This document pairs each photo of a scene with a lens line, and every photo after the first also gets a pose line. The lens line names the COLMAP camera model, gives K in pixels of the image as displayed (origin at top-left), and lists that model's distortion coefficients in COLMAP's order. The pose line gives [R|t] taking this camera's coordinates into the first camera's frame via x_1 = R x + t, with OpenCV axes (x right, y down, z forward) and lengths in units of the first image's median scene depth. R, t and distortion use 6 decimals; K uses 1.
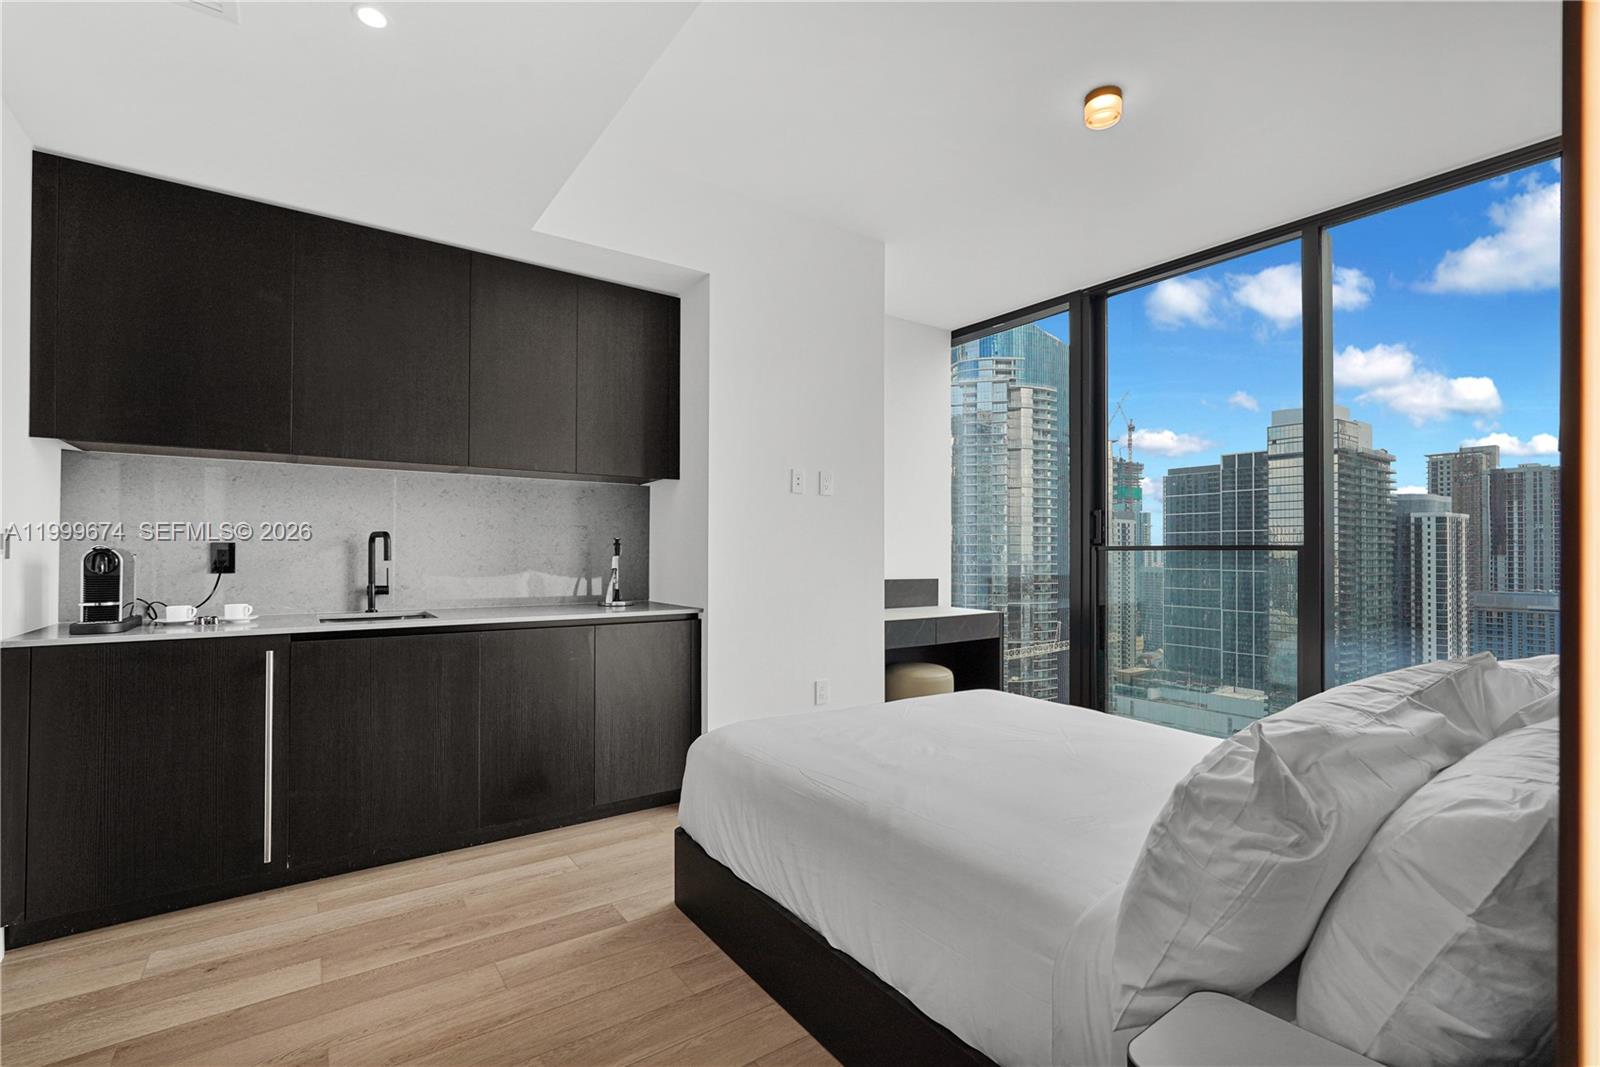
lens RADIAL K [[724.7, 0, 801.3], [0, 724.7, 546.1], [0, 0, 1]] dist [-0.015047, 0.009626]
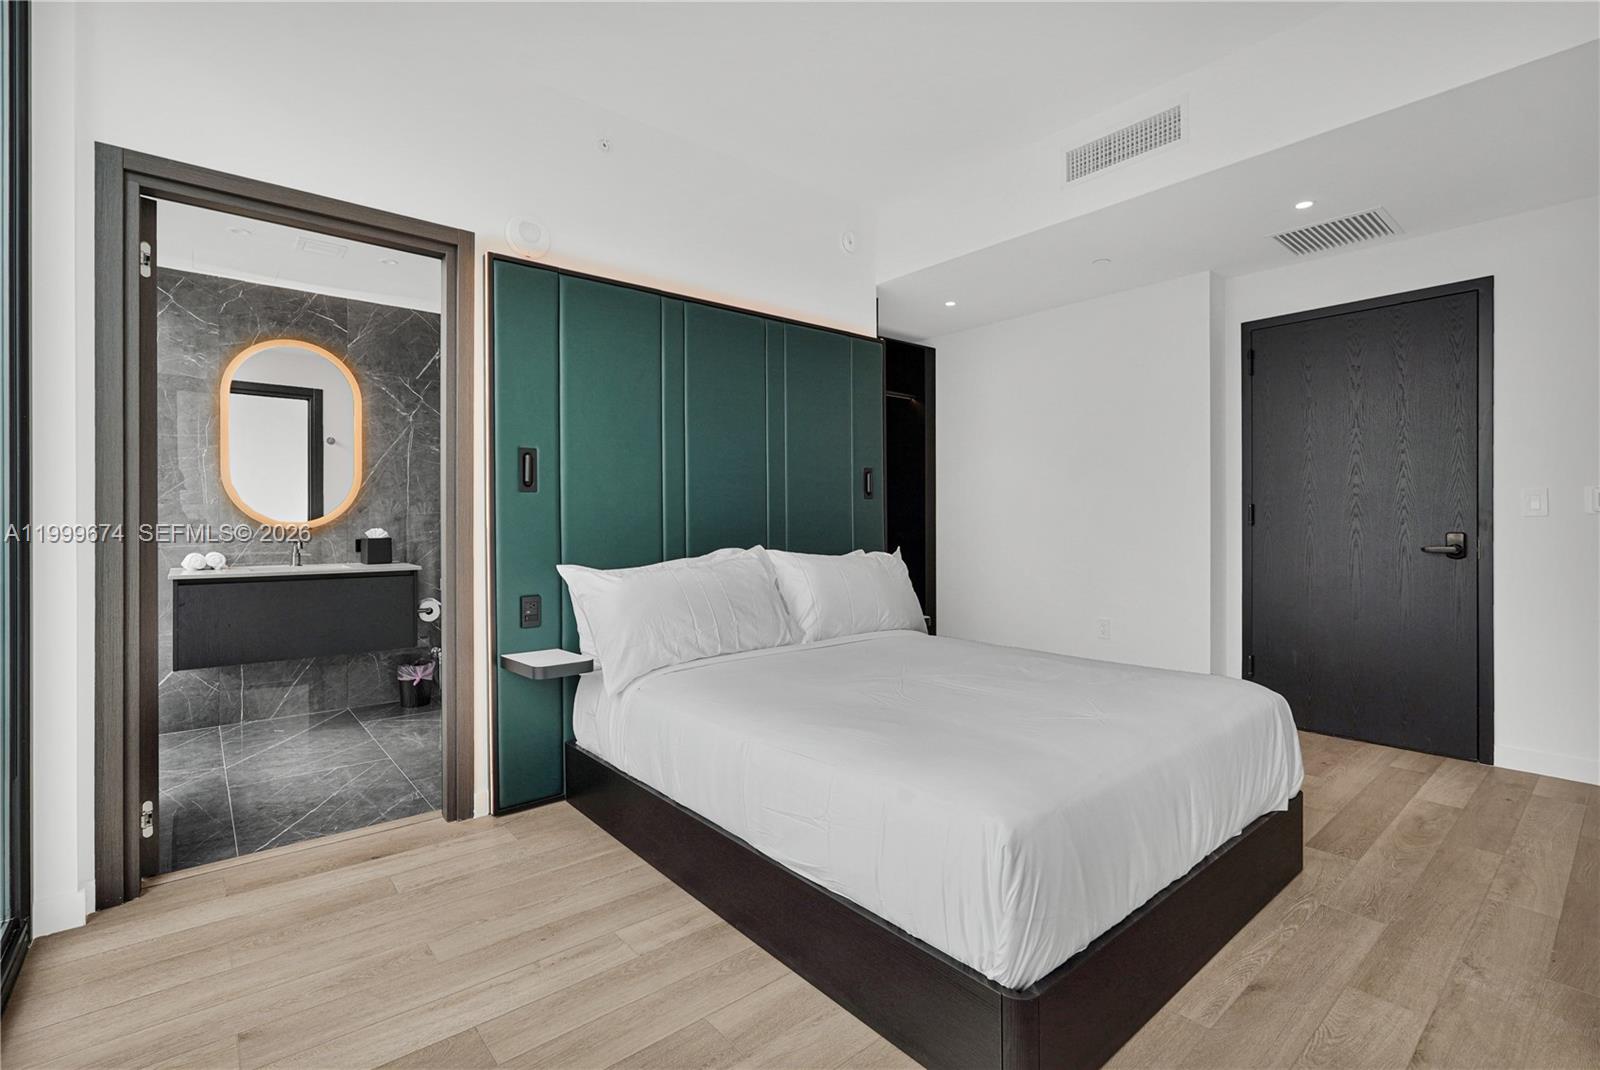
lens RADIAL K [[721.9, 0, 804.4], [0, 721.9, 519.5], [0, 0, 1]] dist [-0.016848, 0.007996]
pose [[-0.996517, -0.002817, -0.083340, 0.452548], [-0.002122, 0.999962, -0.008433, 0.036077], [0.083360, -0.008227, -0.996486, 1.537309]]
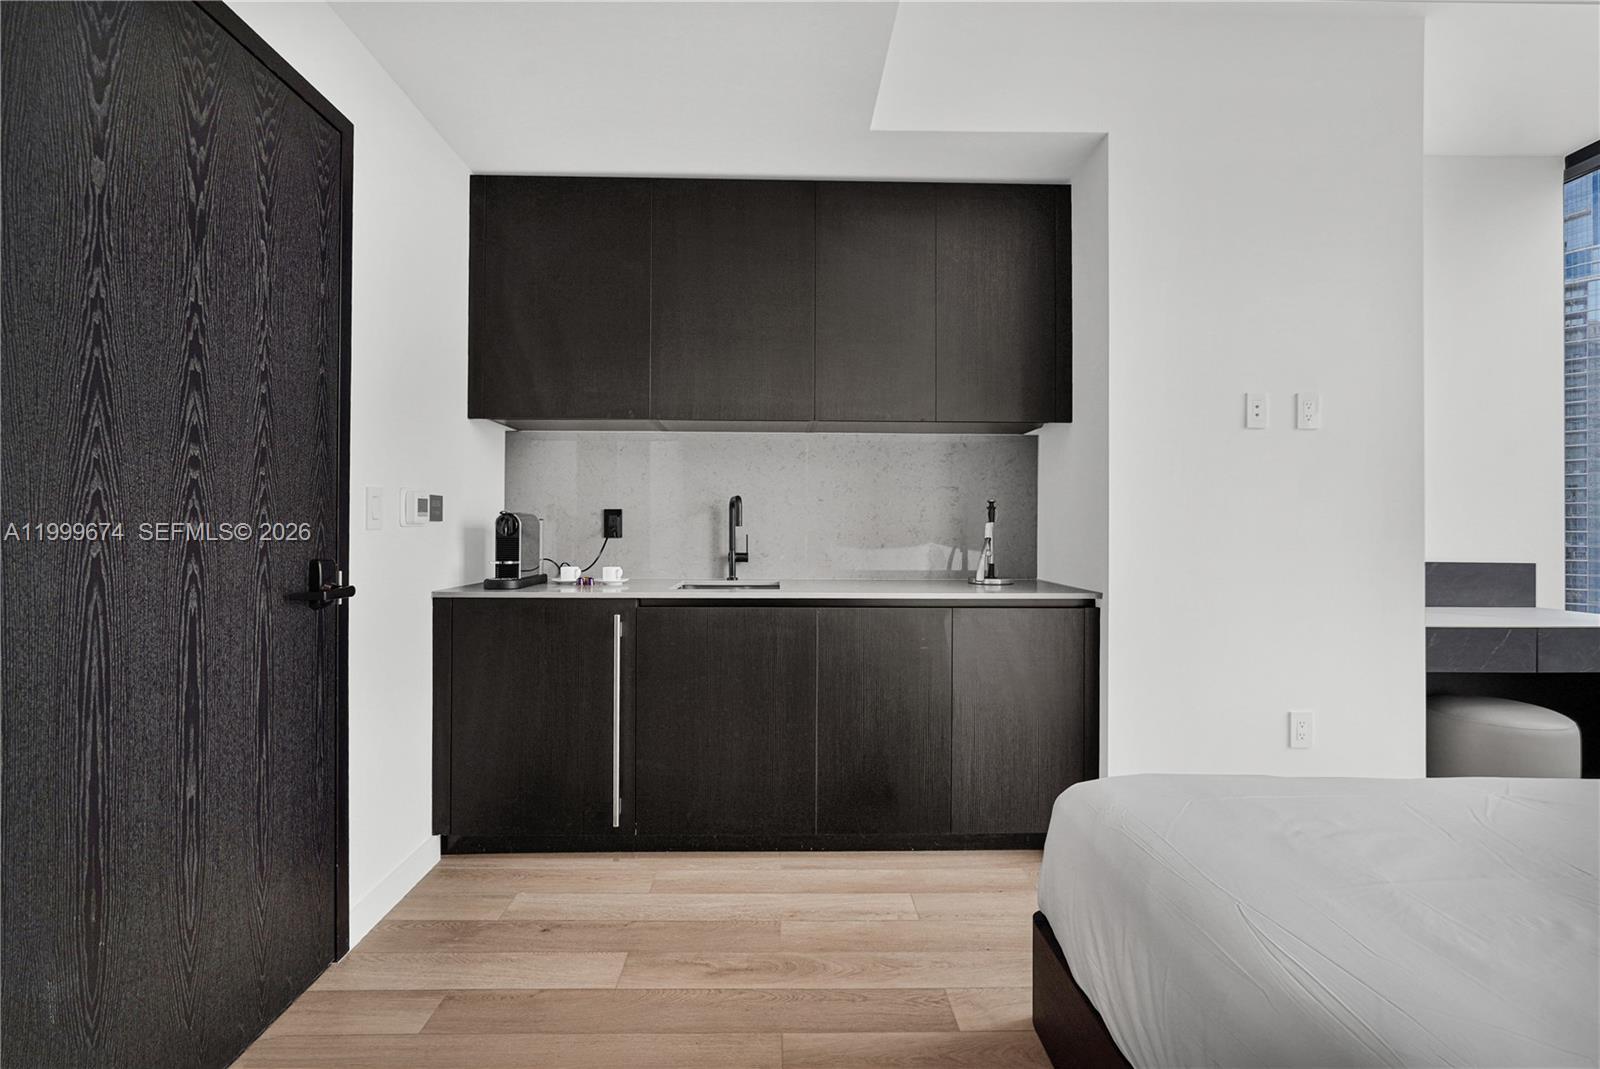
lens RADIAL K [[723.3, 0, 789.8], [0, 723.3, 523.1], [0, 0, 1]] dist [-0.016904, 0.009631]
pose [[0.825603, -0.002687, -0.564246, 0.017028], [0.003537, 0.999994, 0.000414, 0.015588], [0.564241, -0.002338, 0.825607, 0.248174]]
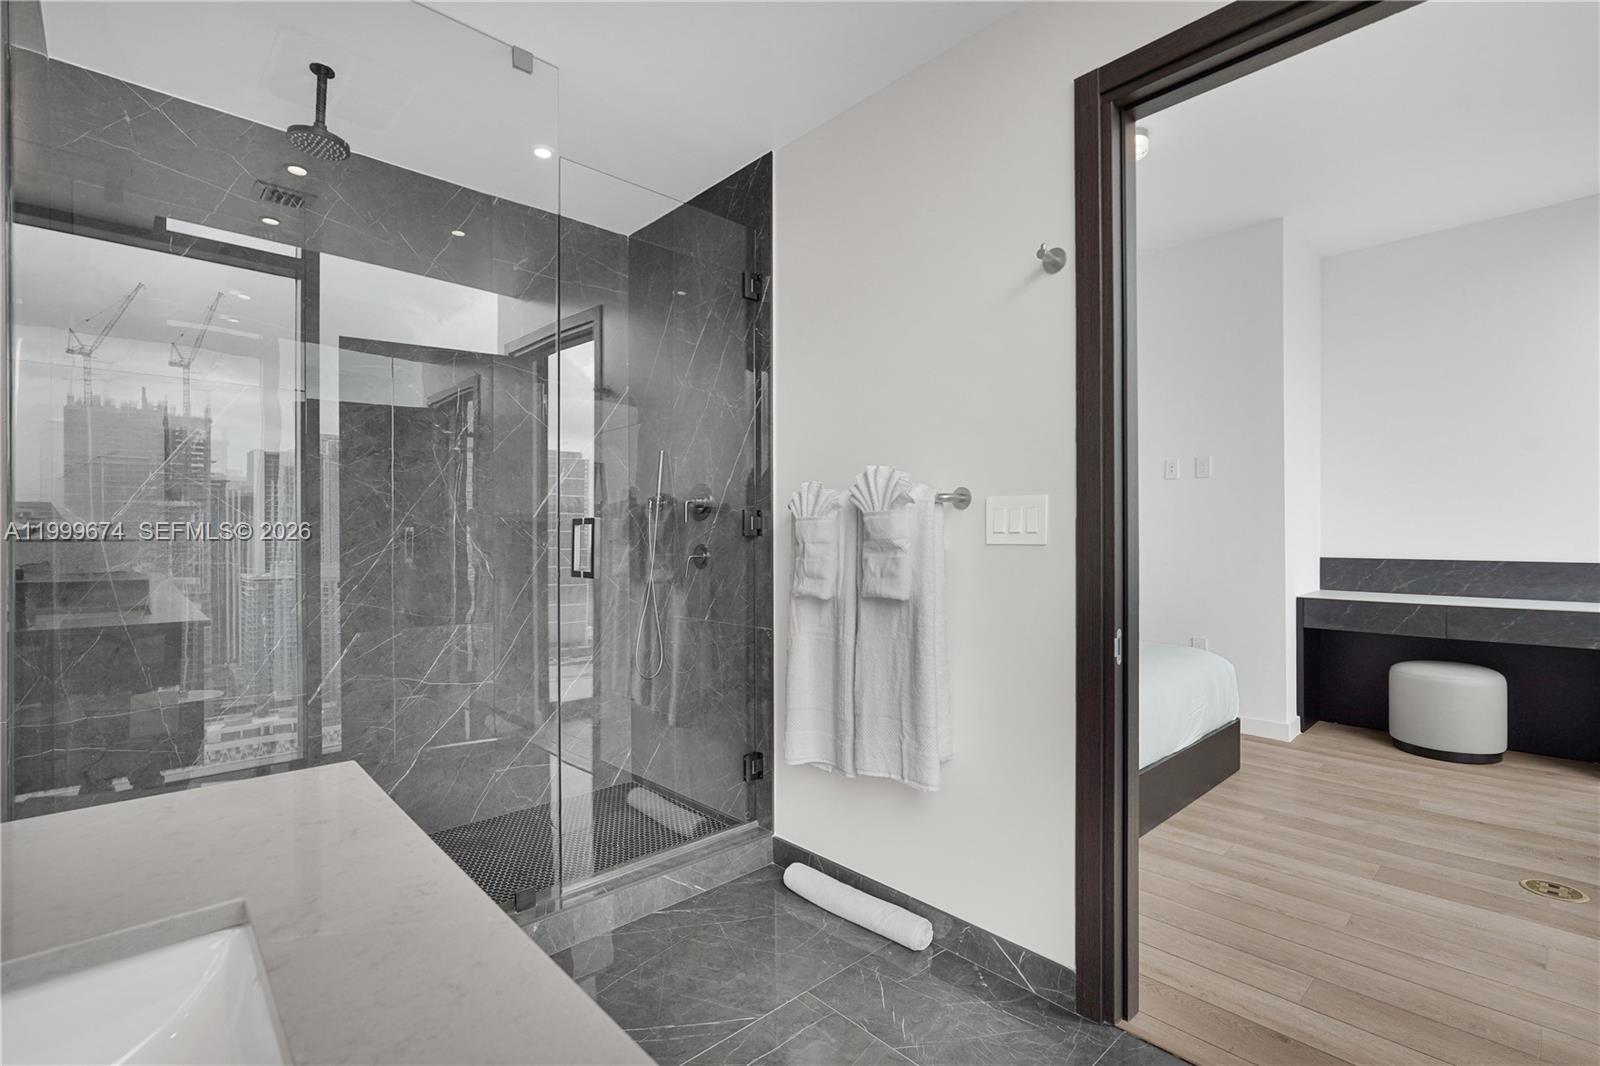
lens RADIAL K [[720.7, 0, 800.2], [0, 720.7, 539.4], [0, 0, 1]] dist [-0.003044, 0.000369]
pose [[0.124974, -0.004151, -0.992151, 1.391516], [0.010122, 0.999945, -0.002909, 0.031349], [0.992108, -0.009679, 0.125009, 0.216238]]
